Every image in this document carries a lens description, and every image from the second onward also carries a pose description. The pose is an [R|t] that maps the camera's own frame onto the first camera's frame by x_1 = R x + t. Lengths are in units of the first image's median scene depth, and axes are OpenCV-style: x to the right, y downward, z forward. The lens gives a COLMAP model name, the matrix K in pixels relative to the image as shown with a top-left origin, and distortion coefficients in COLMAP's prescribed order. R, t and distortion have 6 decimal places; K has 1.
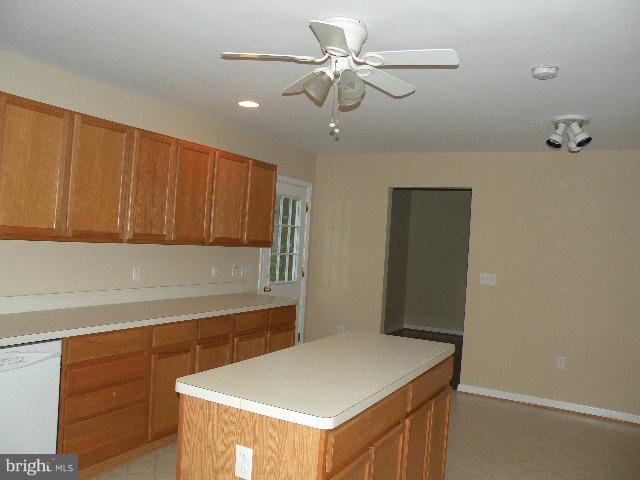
lens RADIAL K [[502.1, 0, 320.0], [0, 502.1, 240.0], [0, 0, 1]] dist [-0.111009, 0.099548]
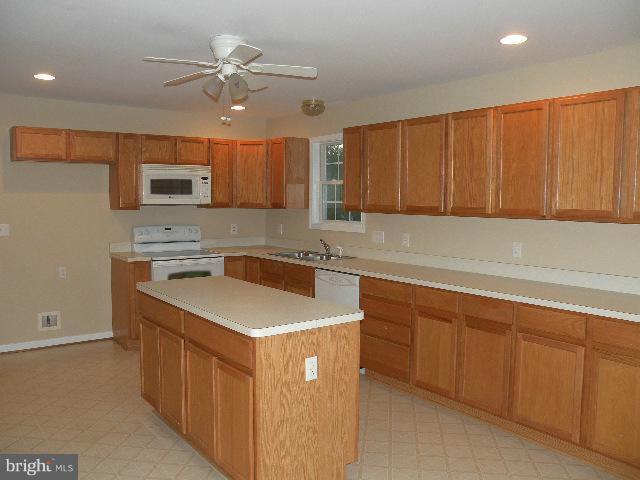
lens RADIAL K [[502.1, 0, 320.0], [0, 502.1, 240.0], [0, 0, 1]] dist [-0.111009, 0.099548]
pose [[-0.371660, 0.008451, -0.928331, 0.851890], [-0.034791, 0.999129, 0.023024, 0.050280], [0.927717, 0.040855, -0.371042, 1.267408]]
